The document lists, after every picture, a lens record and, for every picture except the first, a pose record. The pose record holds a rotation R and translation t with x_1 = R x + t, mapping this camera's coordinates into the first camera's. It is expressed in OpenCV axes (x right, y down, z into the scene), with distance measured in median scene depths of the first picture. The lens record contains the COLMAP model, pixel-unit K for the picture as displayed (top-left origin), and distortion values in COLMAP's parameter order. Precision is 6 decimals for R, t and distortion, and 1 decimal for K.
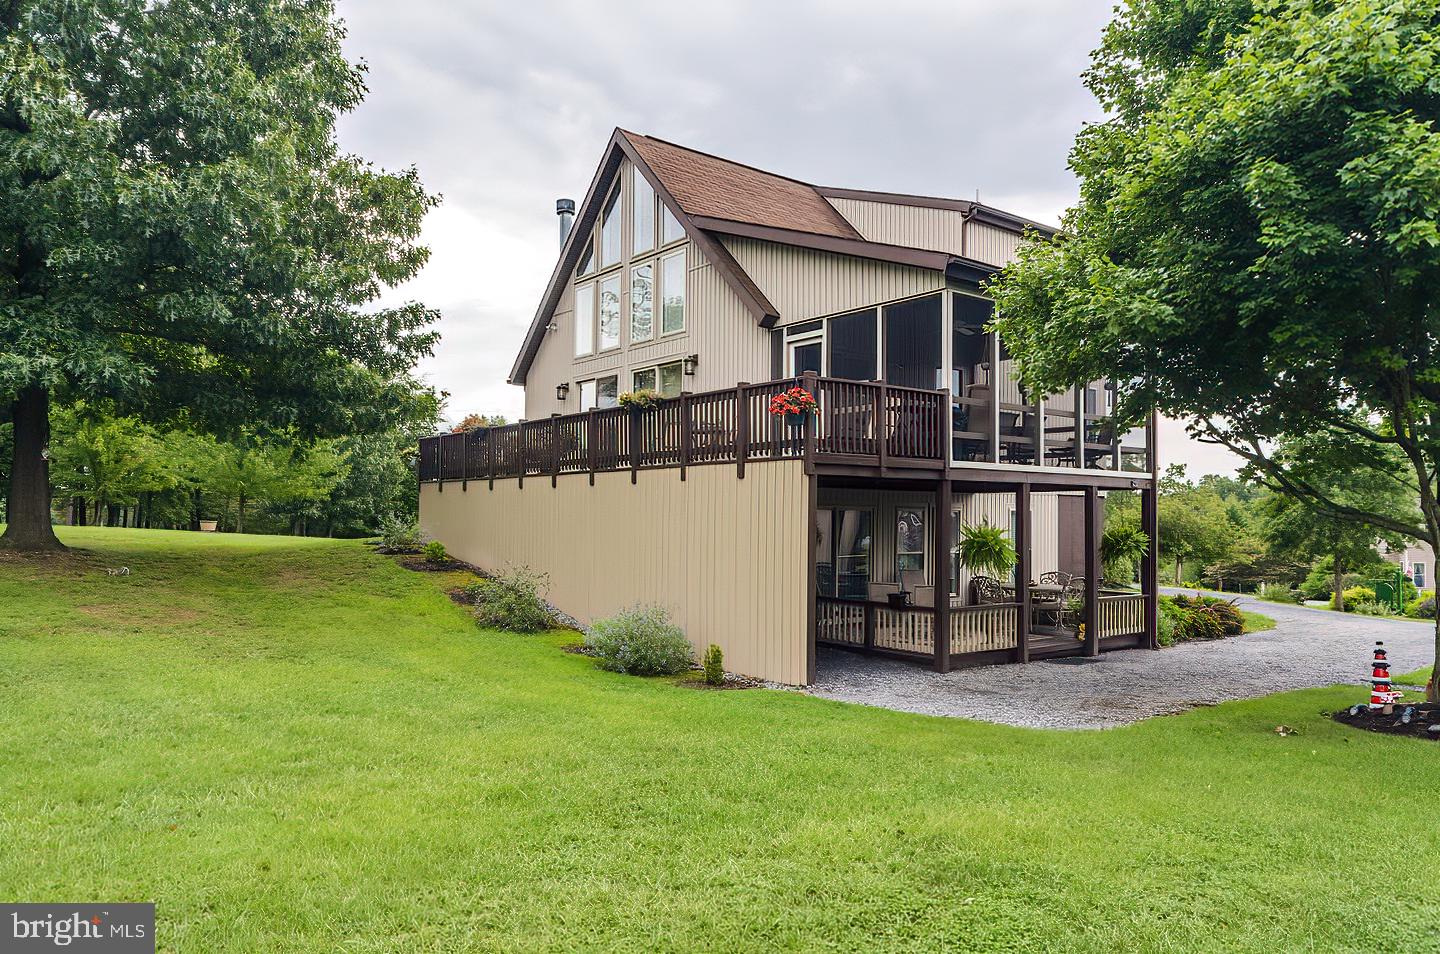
lens RADIAL K [[998.0, 0, 719.7], [0, 998.0, 477.6], [0, 0, 1]] dist [0.002573, 0.000205]
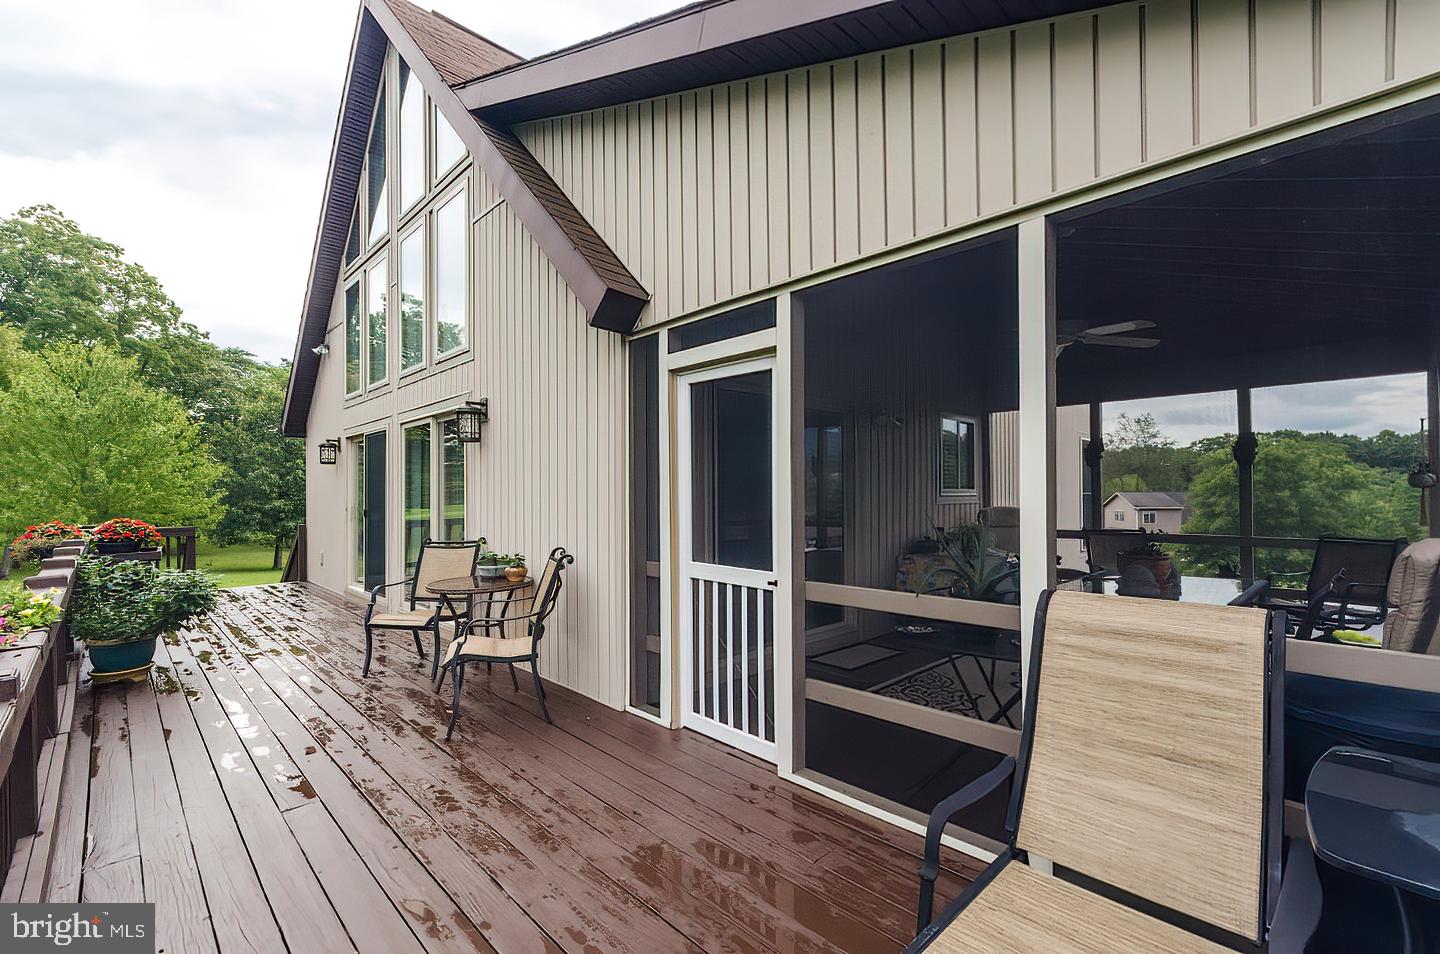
lens RADIAL K [[634.2, 0, 722.1], [0, 634.2, 483.4], [0, 0, 1]] dist [-0.015804, -0.000491]
pose [[0.991820, -0.012009, 0.127081, 0.057110], [0.009019, 0.999669, 0.024075, -0.100153], [-0.127328, -0.022732, 0.991600, 0.771809]]
